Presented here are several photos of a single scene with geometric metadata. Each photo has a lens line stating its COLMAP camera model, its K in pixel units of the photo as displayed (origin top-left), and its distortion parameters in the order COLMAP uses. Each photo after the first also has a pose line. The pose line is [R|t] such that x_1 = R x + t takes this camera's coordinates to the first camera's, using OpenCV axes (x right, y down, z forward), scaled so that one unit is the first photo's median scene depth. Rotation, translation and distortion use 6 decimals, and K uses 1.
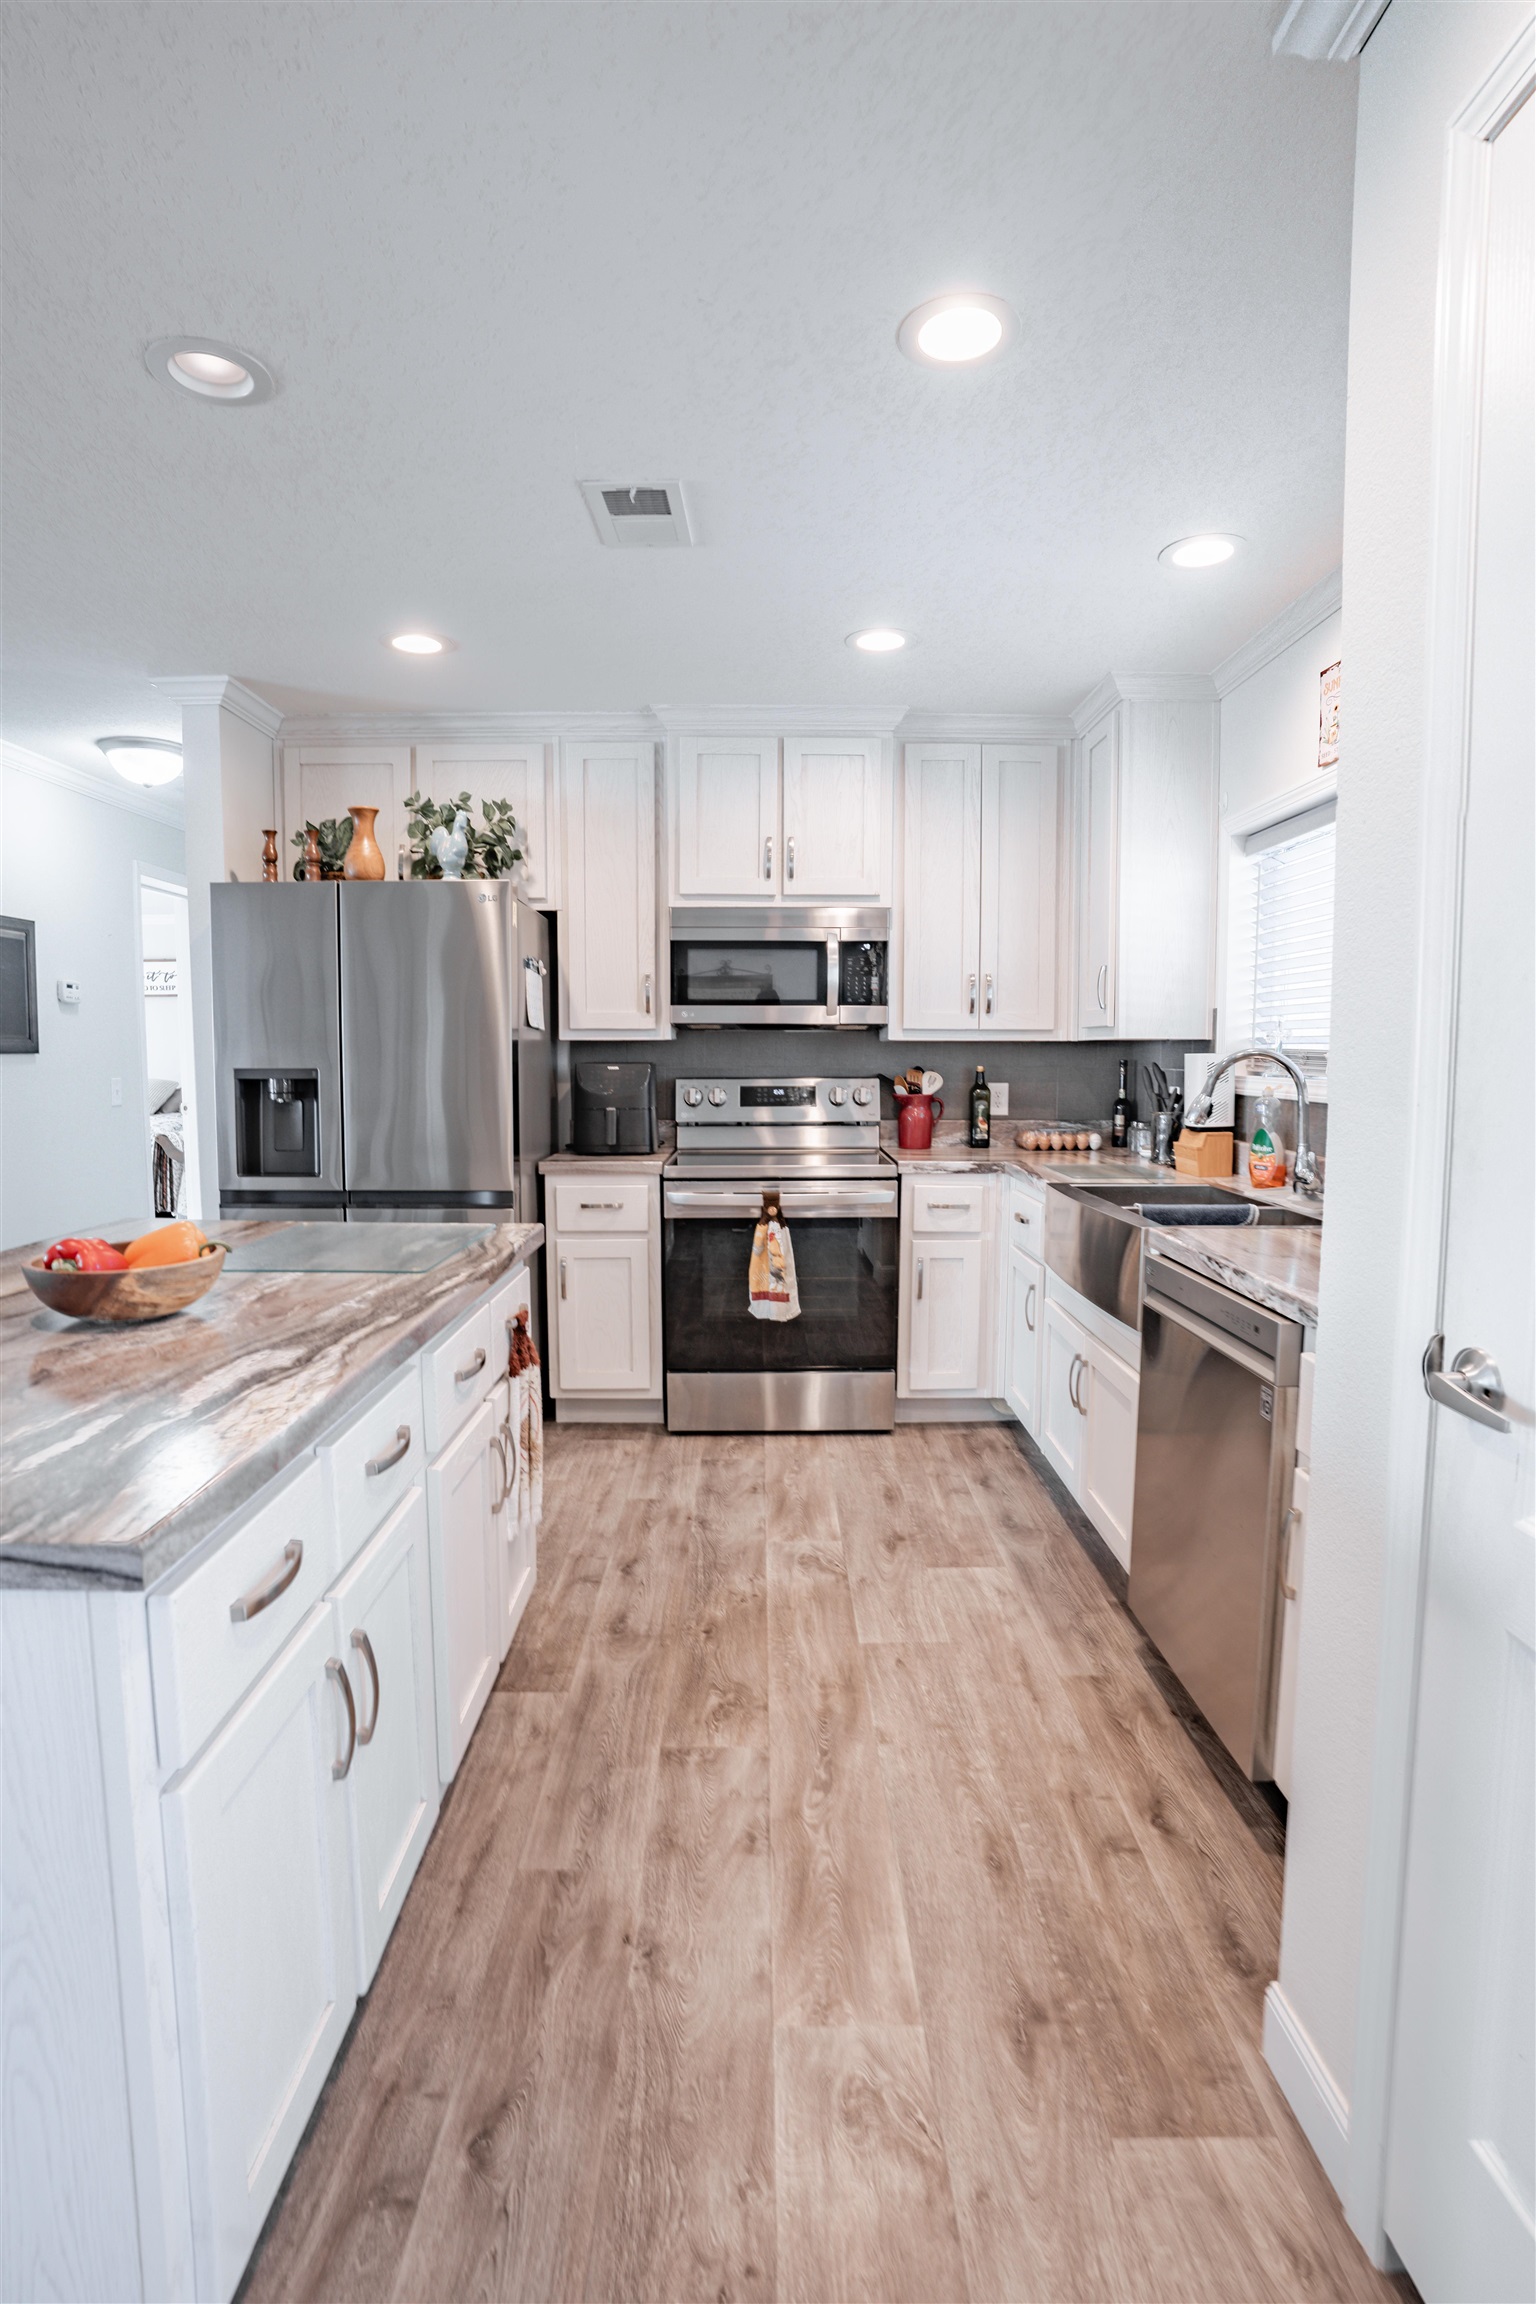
lens RADIAL K [[1136.3, 0, 764.1], [0, 1136.3, 1155.9], [0, 0, 1]] dist [-0.083122, 0.041247]
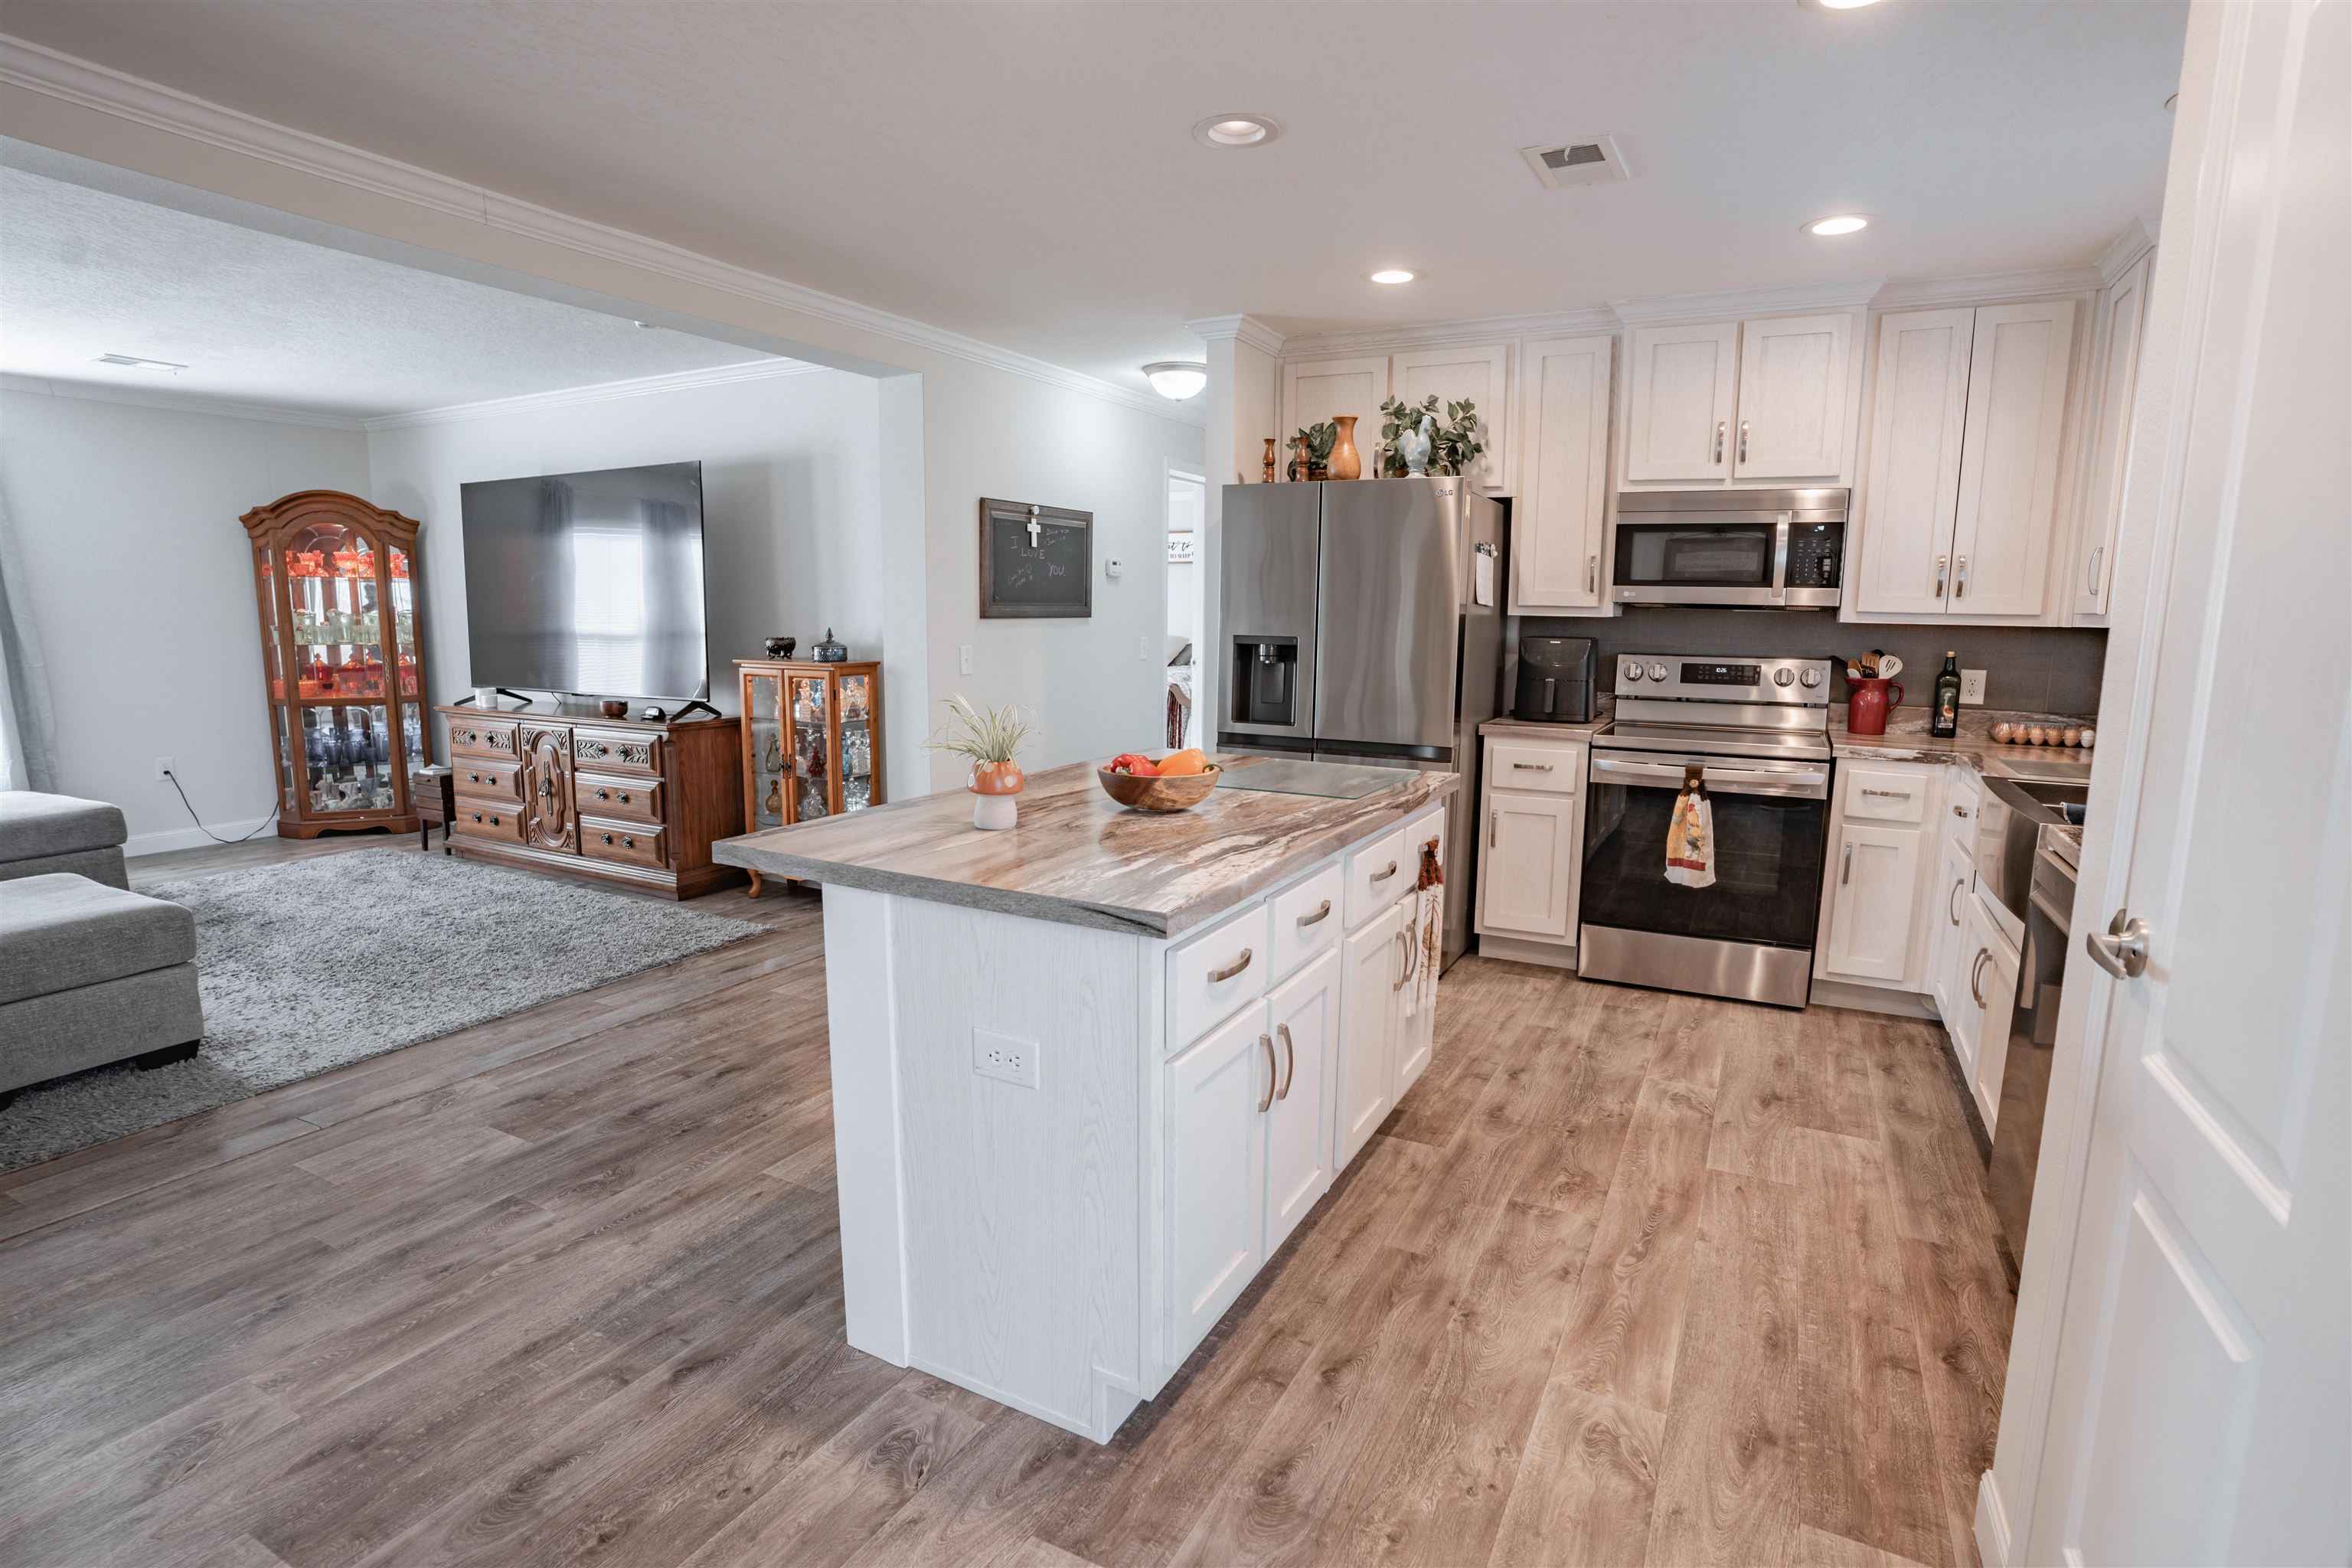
lens RADIAL K [[1149.8, 0, 1176.0], [0, 1149.8, 784.0], [0, 0, 1]] dist [-0.080731, 0.033984]
pose [[0.880391, 0.080800, -0.467315, 0.083610], [-0.053577, 0.996017, 0.071279, -0.000343], [0.471213, -0.037716, 0.881213, -0.172135]]
